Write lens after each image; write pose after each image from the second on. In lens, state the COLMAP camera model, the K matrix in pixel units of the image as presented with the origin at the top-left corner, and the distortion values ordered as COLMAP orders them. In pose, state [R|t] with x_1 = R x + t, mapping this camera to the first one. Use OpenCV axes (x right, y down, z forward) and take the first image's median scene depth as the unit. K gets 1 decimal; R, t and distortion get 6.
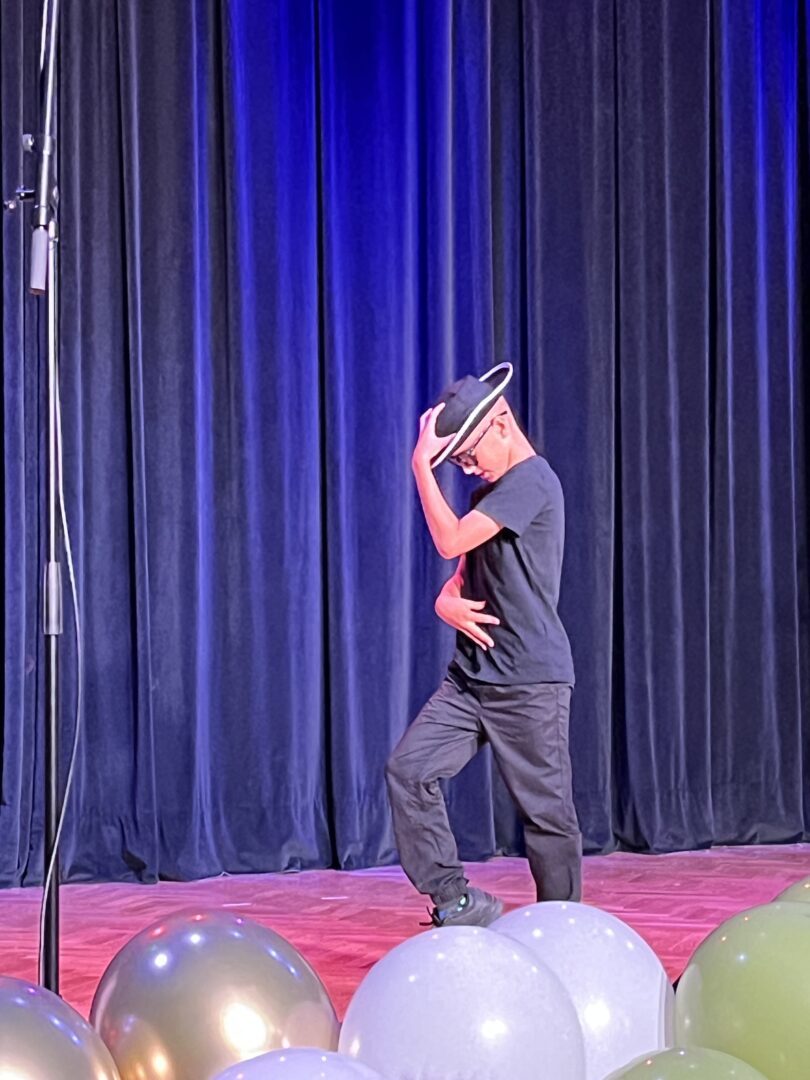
lens RADIAL K [[2802.2, 0, 393.5], [0, 2802.2, 593.5], [0, 0, 1]] dist [0.126745, 0.000000]
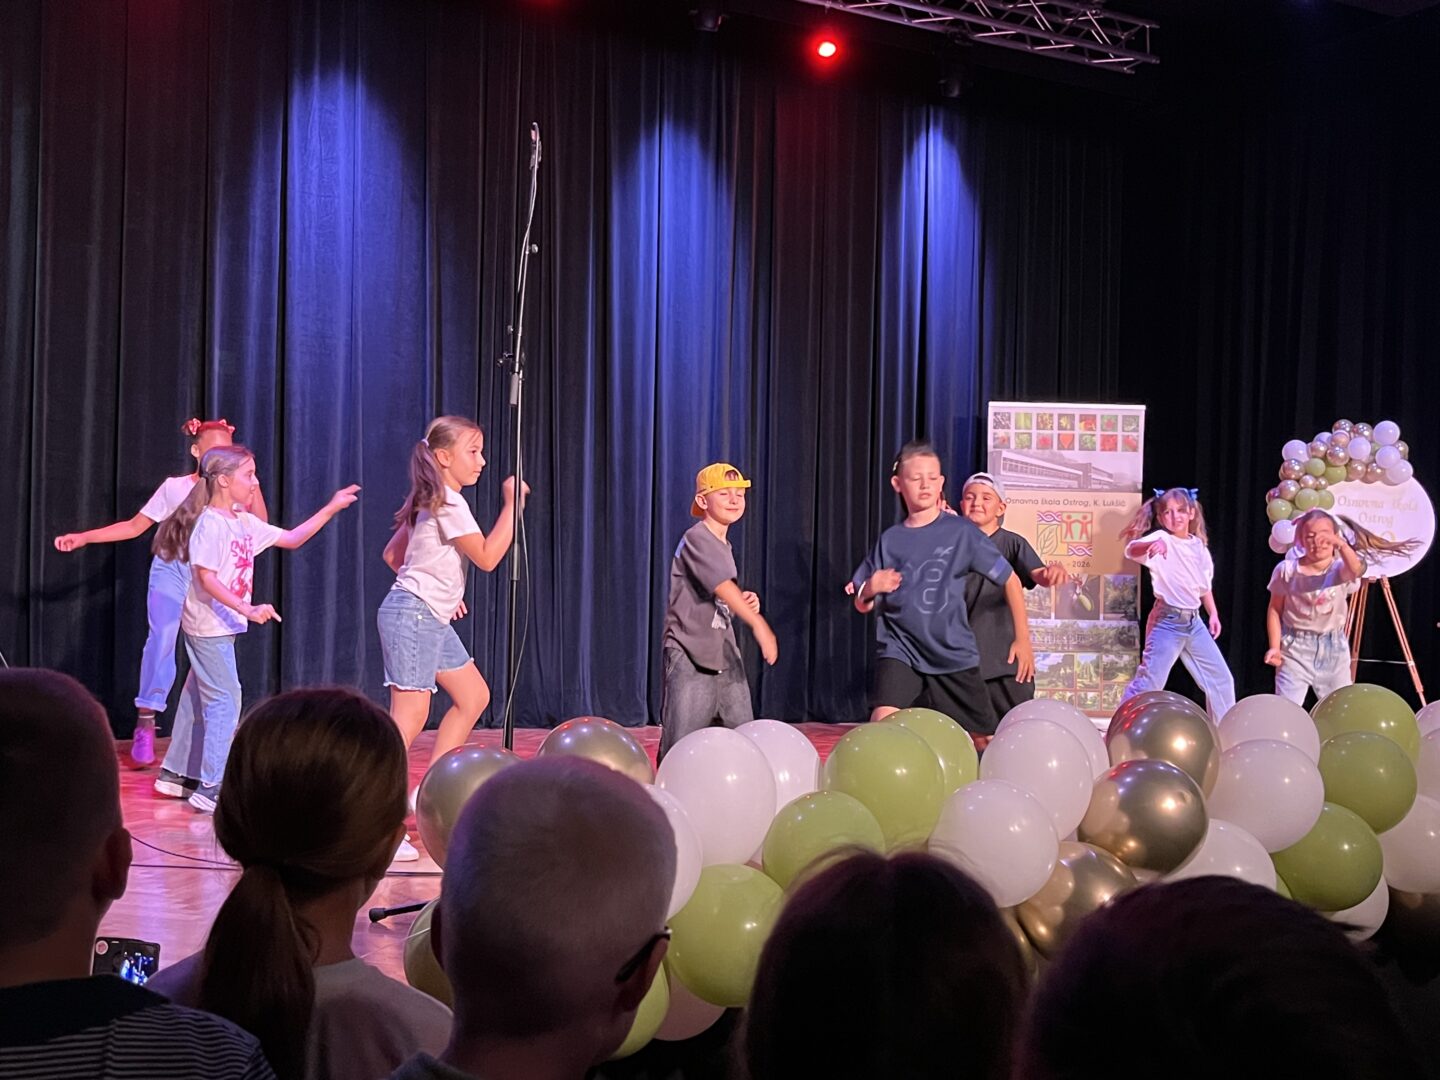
lens RADIAL K [[1639.8, 0, 704.7], [0, 1639.8, 546.3], [0, 0, 1]] dist [0.024408, 0.000000]
pose [[0.999489, 0.031056, 0.007563, 0.001468], [-0.030887, 0.999292, -0.021490, 0.011086], [-0.008225, 0.021246, 0.999740, -0.139594]]
